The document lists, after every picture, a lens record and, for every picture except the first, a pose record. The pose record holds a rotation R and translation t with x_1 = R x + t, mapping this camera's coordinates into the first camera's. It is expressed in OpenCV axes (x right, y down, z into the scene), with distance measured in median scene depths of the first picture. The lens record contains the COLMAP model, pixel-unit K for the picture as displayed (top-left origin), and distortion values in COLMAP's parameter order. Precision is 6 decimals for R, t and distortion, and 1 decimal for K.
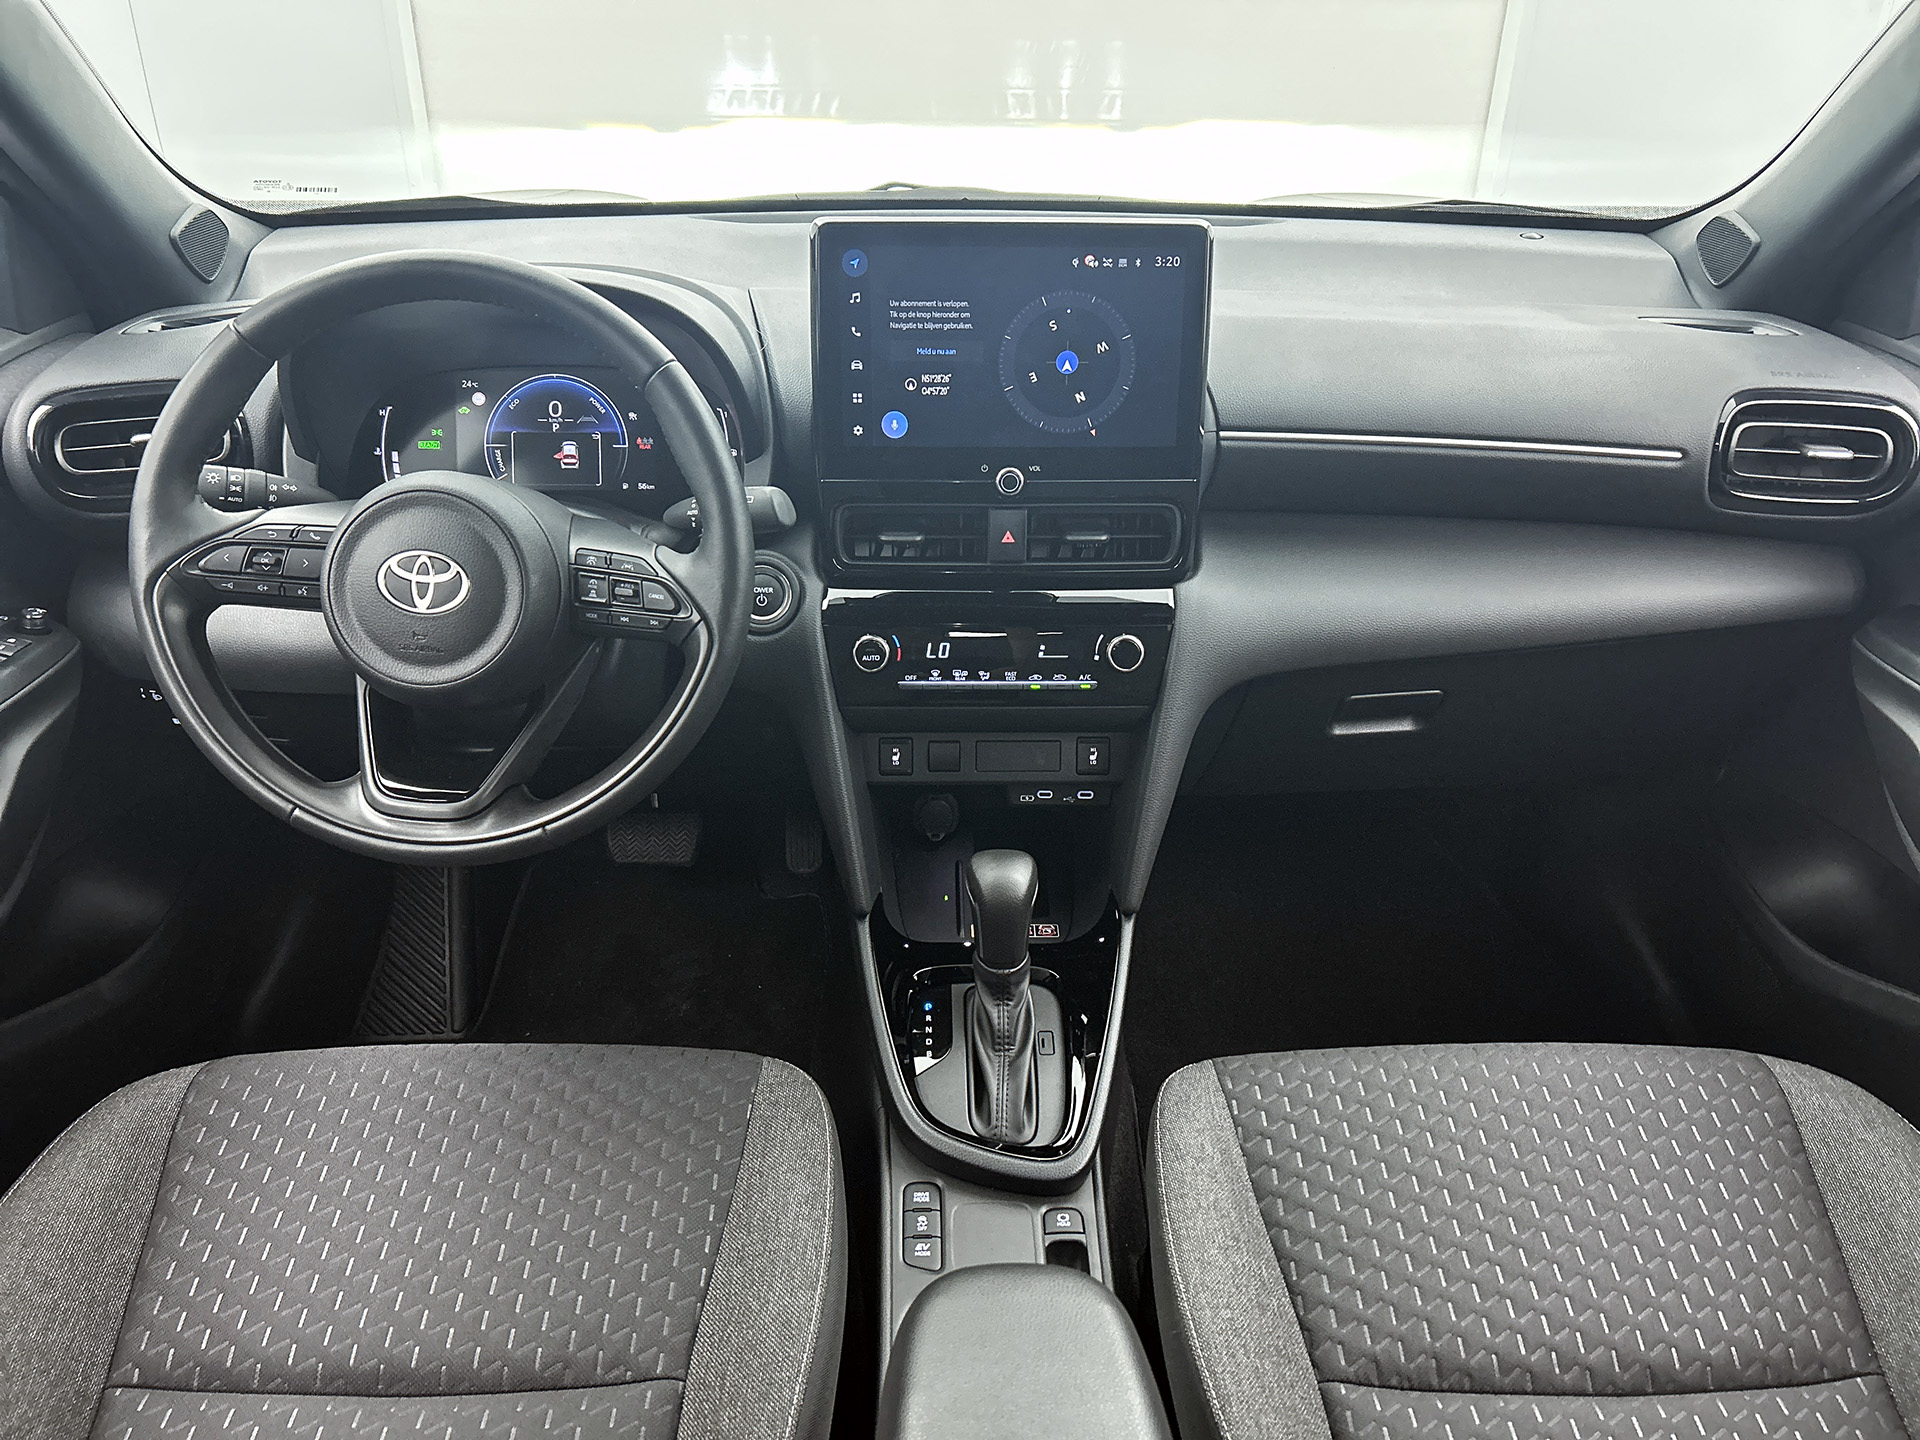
lens RADIAL K [[1452.9, 0, 959.4], [0, 1452.9, 722.9], [0, 0, 1]] dist [0.016607, -0.020346]
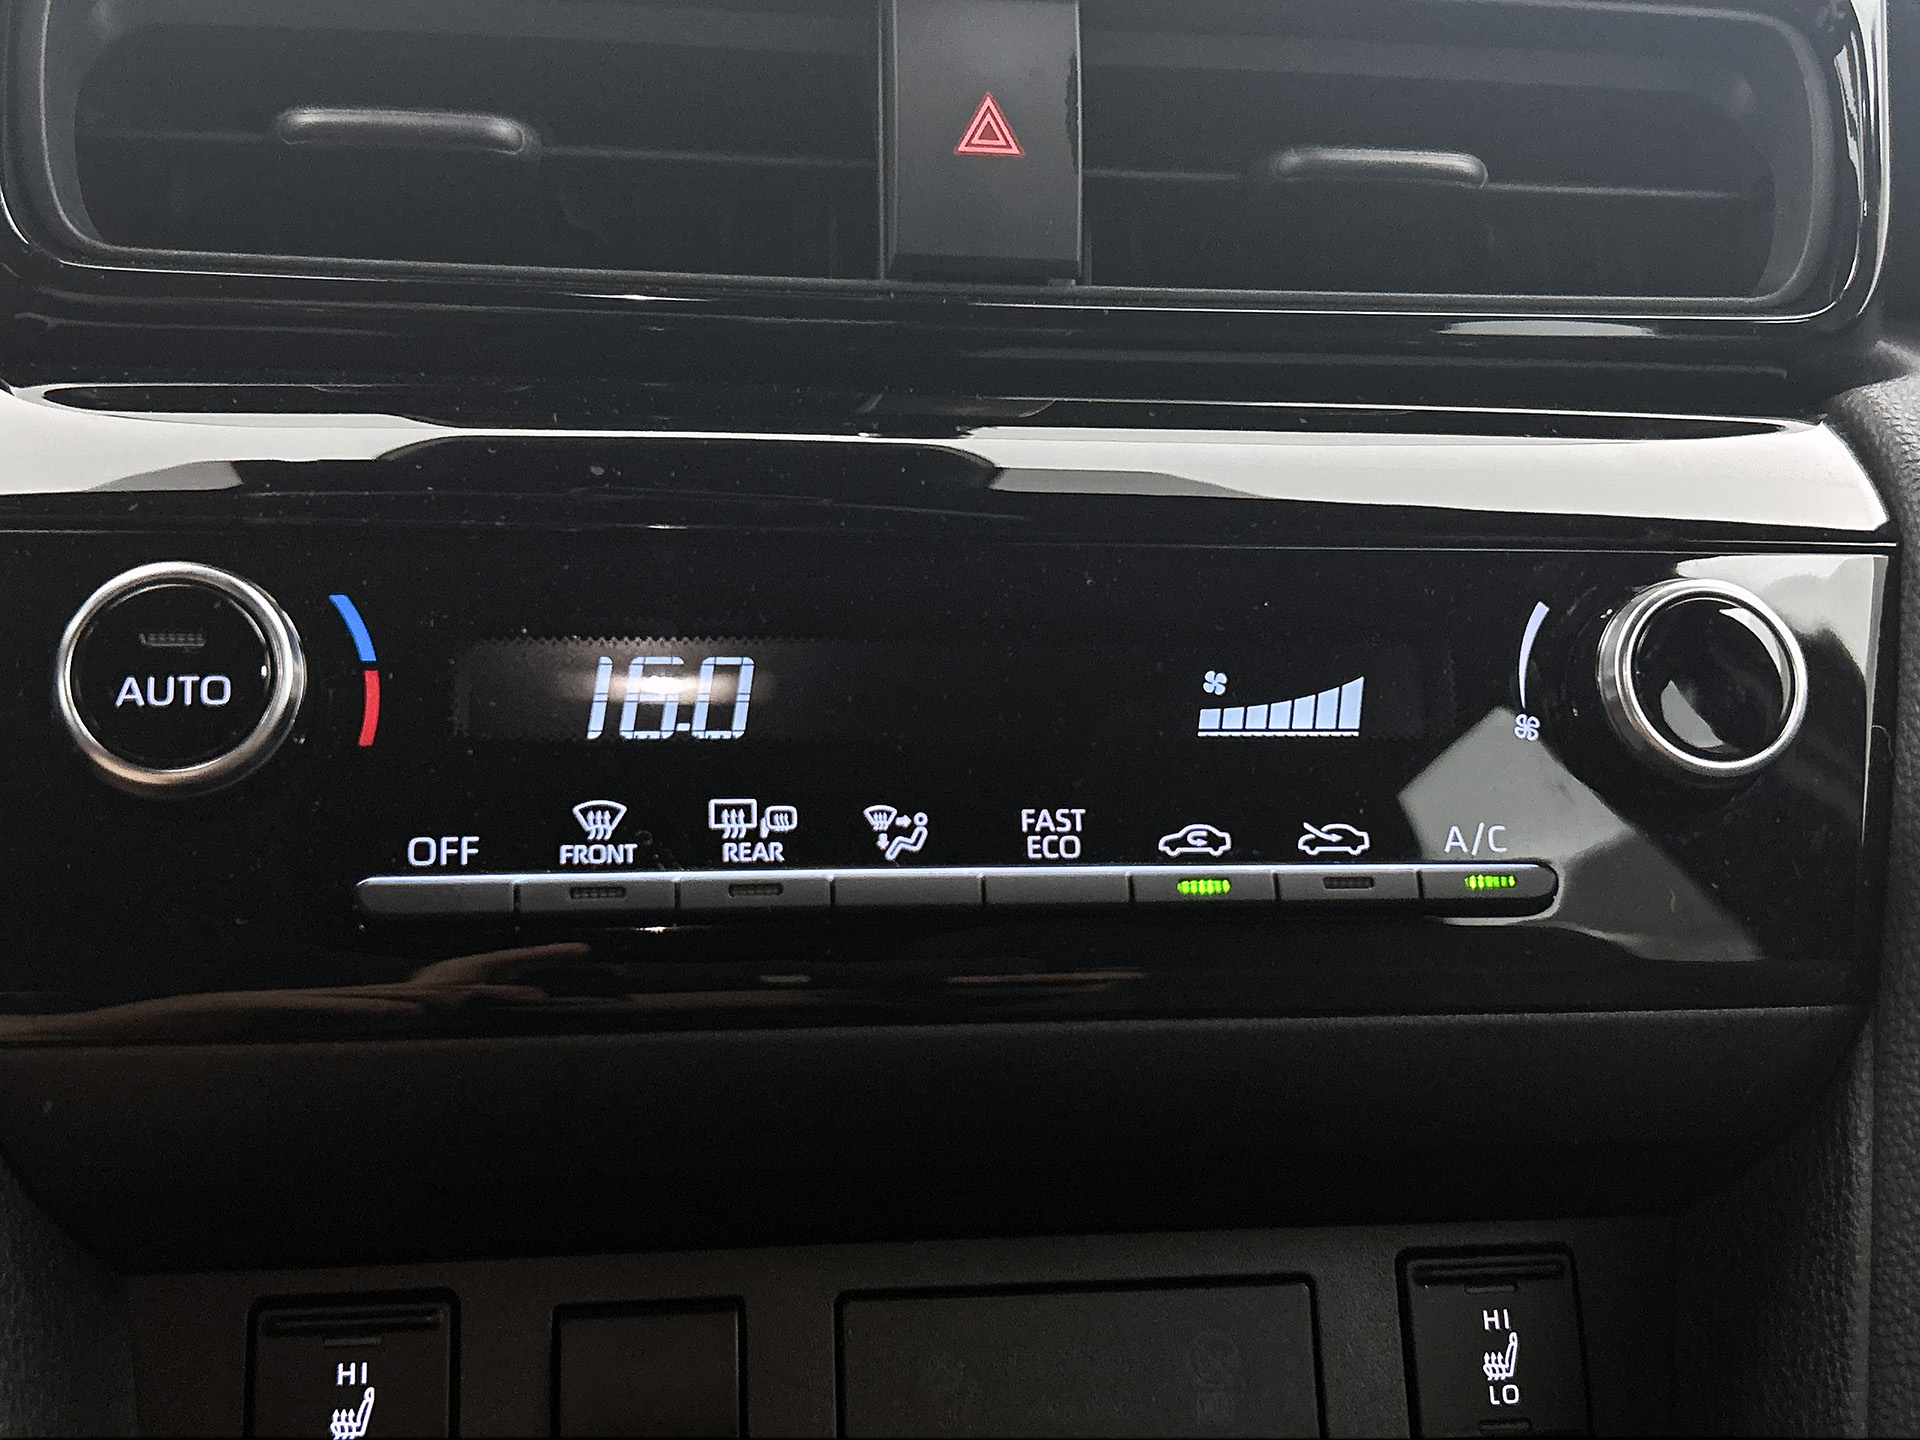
lens RADIAL K [[2272.5, 0, 972.2], [0, 2272.5, 730.7], [0, 0, 1]] dist [0.080301, 0.000000]
pose [[0.990095, -0.008618, 0.140132, -0.010791], [0.060387, 0.927211, -0.369640, 0.053768], [-0.126746, 0.374441, 0.918548, 0.754803]]
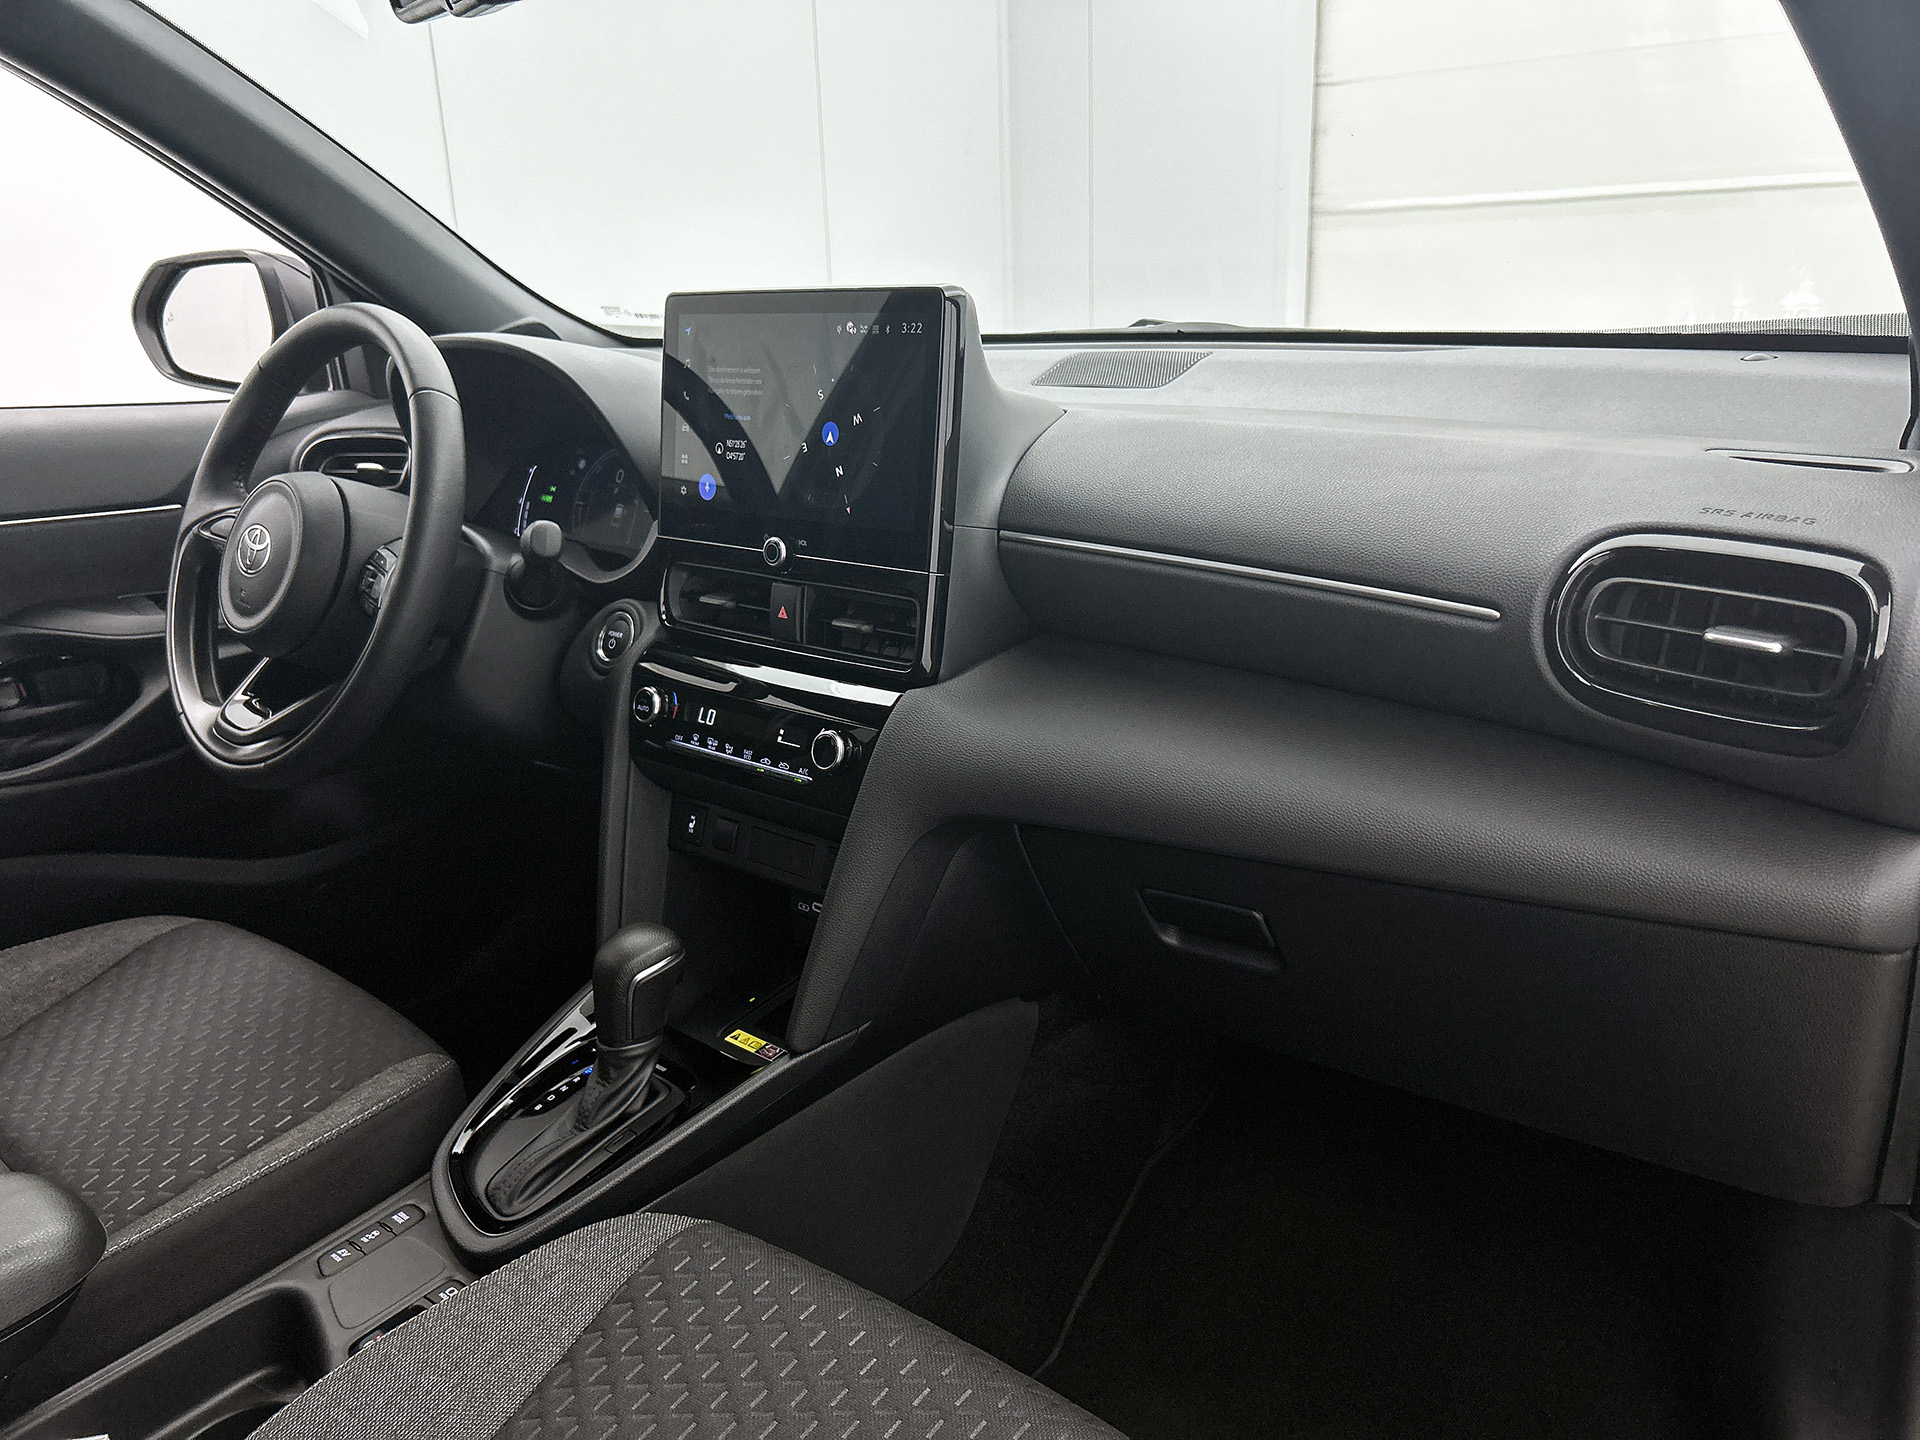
lens RADIAL K [[1452.9, 0, 955.5], [0, 1452.9, 740.1], [0, 0, 1]] dist [0.016607, -0.020346]
pose [[0.752502, 0.172041, -0.635722, 0.738341], [-0.277275, 0.958319, -0.068866, -0.013509], [0.597377, 0.228092, 0.768840, 0.351002]]
